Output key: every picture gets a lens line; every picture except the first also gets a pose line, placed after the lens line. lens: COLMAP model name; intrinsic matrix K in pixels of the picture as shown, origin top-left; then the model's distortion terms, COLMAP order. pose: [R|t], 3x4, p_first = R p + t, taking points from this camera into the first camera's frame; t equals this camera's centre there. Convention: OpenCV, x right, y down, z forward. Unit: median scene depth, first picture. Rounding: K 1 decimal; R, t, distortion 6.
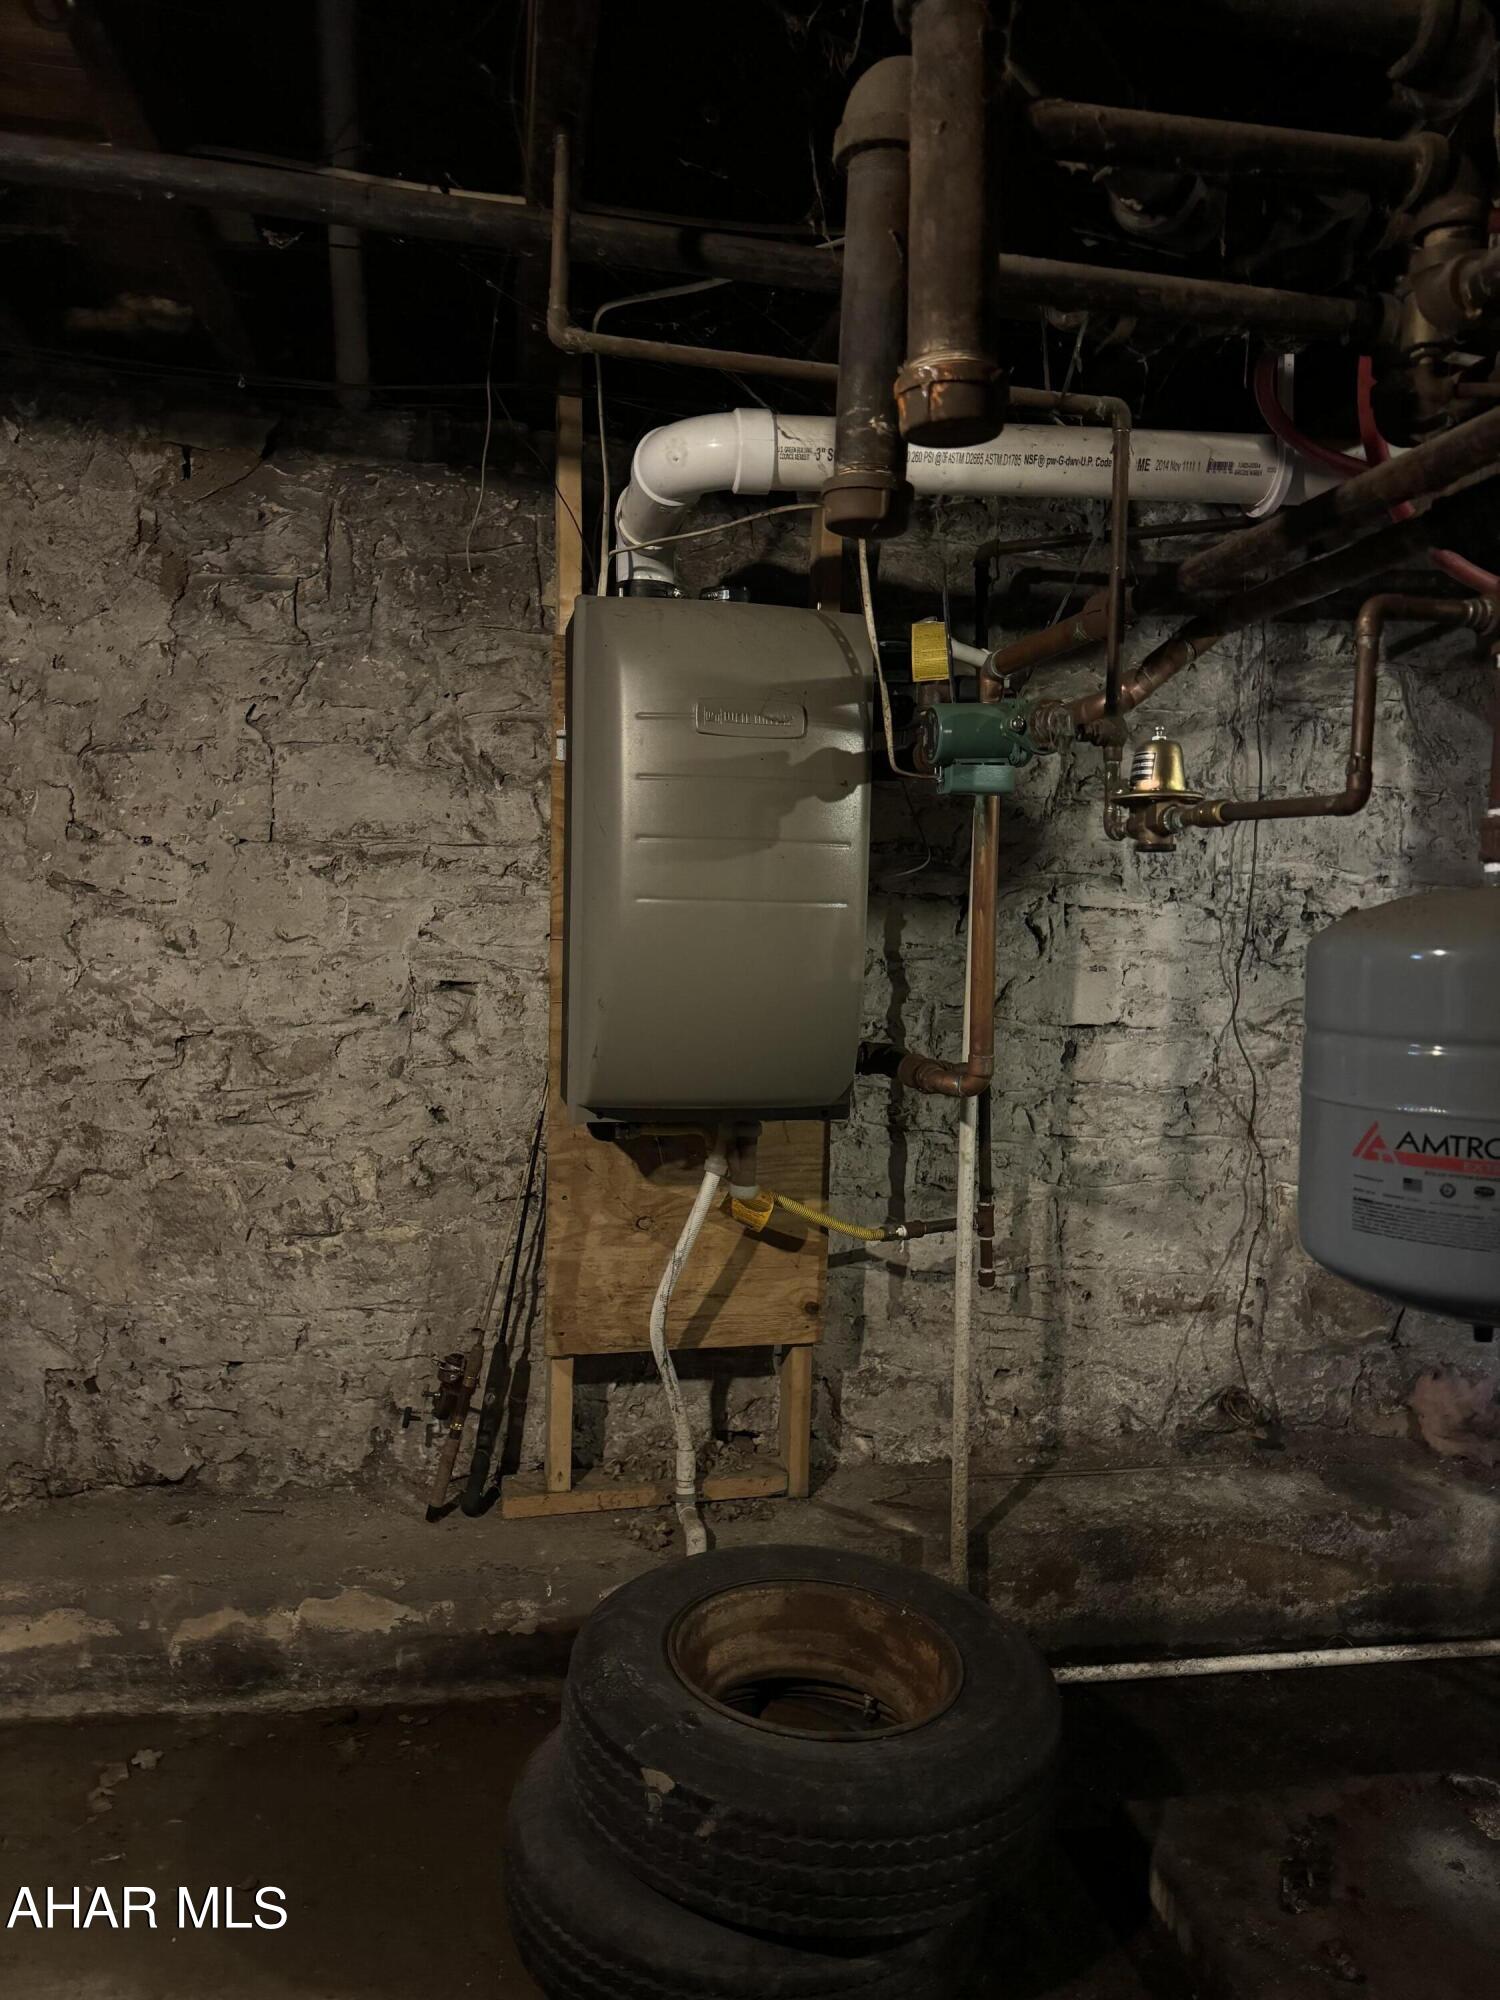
lens RADIAL K [[1403.4, 0, 750.0], [0, 1403.4, 1000.0], [0, 0, 1]] dist [0.012271, -0.021578]
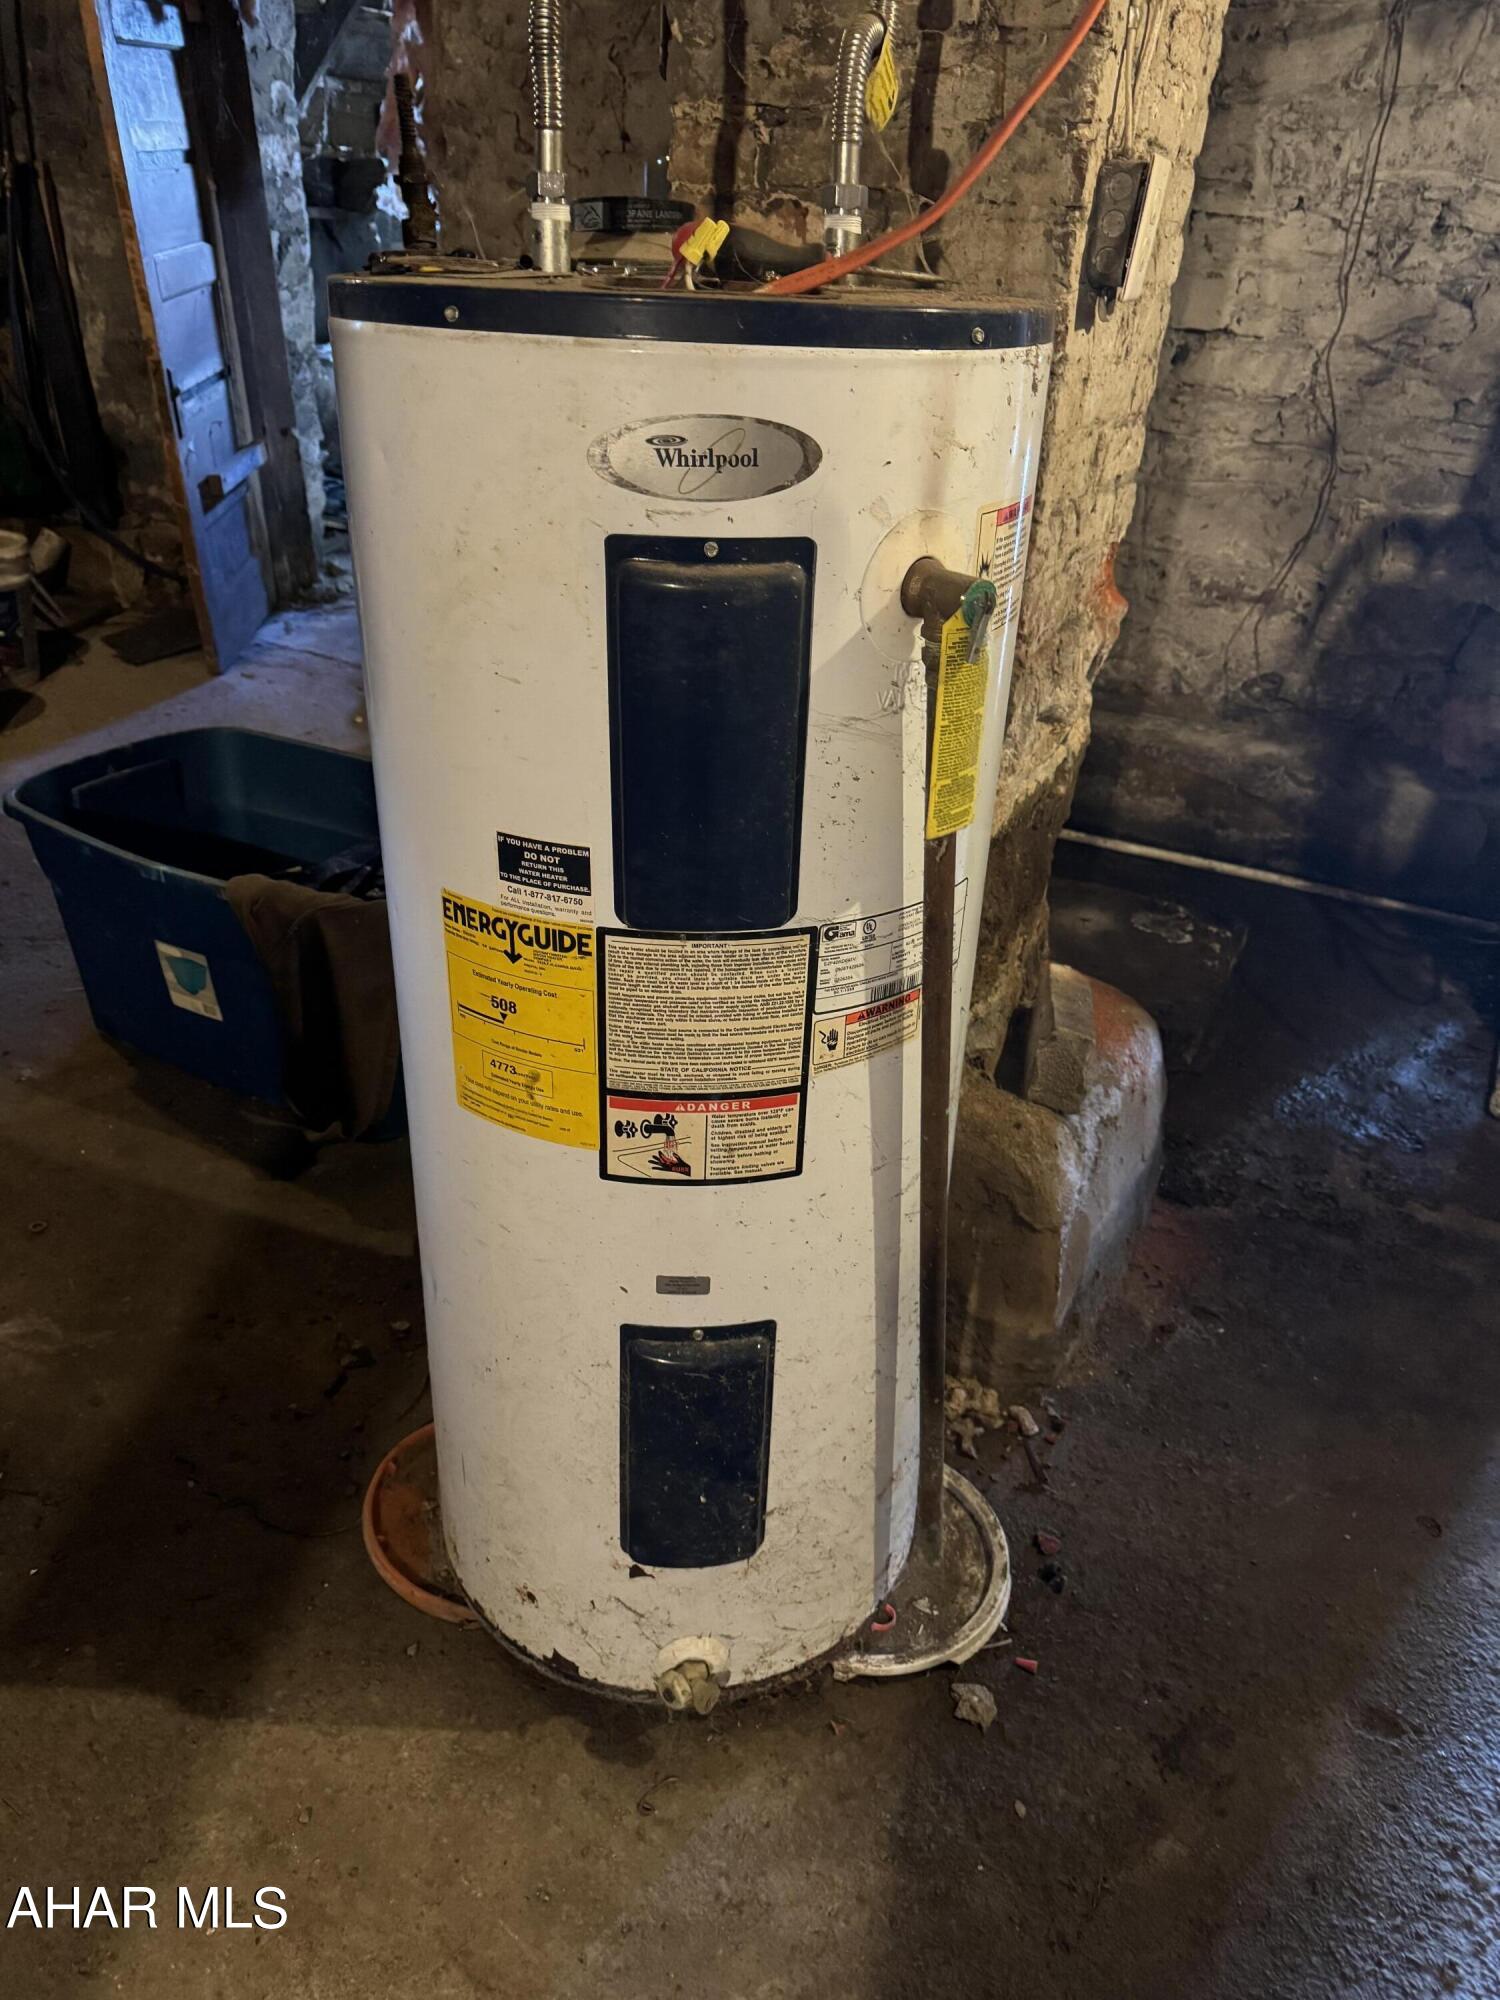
lens RADIAL K [[1403.4, 0, 750.0], [0, 1403.4, 1000.0], [0, 0, 1]] dist [0.012271, -0.021578]
pose [[0.817612, 0.292656, -0.495846, 0.667279], [-0.069764, 0.905198, 0.419225, 0.057022], [0.571527, -0.308171, 0.760518, -0.260958]]
